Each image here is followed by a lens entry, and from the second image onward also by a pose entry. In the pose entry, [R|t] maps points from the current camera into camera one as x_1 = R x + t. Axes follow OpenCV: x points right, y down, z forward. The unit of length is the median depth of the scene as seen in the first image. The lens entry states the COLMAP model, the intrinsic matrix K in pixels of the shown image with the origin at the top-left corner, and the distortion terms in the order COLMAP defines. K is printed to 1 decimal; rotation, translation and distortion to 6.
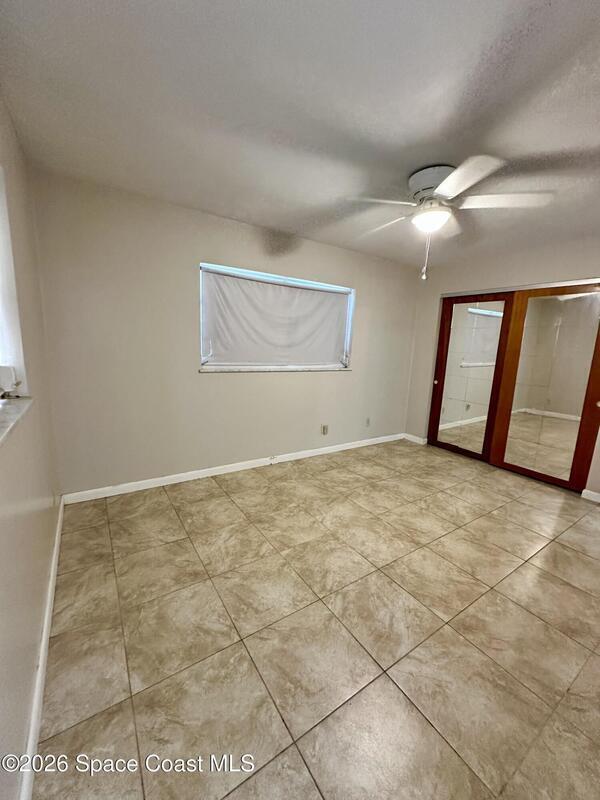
lens RADIAL K [[317.8, 0, 302.6], [0, 317.8, 402.0], [0, 0, 1]] dist [-0.000903, 0.000749]
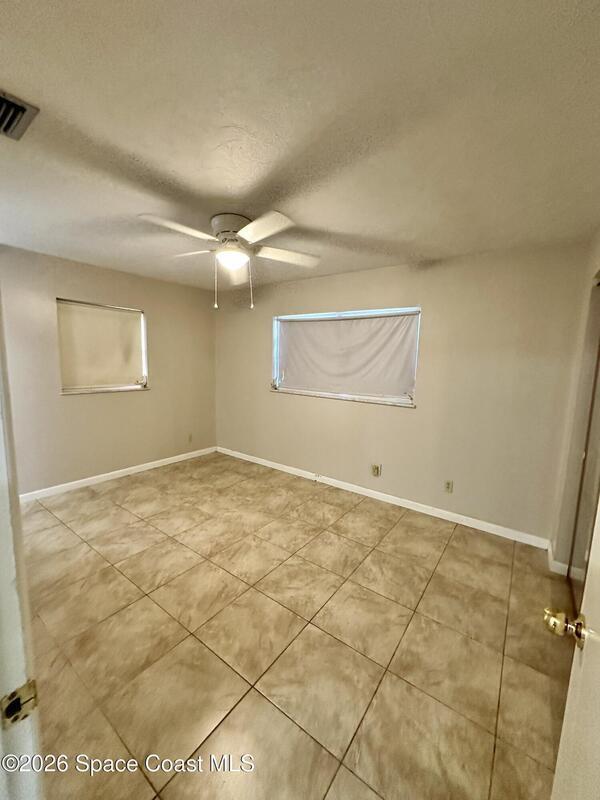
lens RADIAL K [[317.8, 0, 298.4], [0, 317.8, 402.3], [0, 0, 1]] dist [-0.000903, 0.000749]
pose [[0.346054, 0.091191, -0.933772, 1.044804], [-0.194275, 0.980659, 0.023772, -0.100371], [0.917880, 0.173182, 0.357078, 0.601896]]
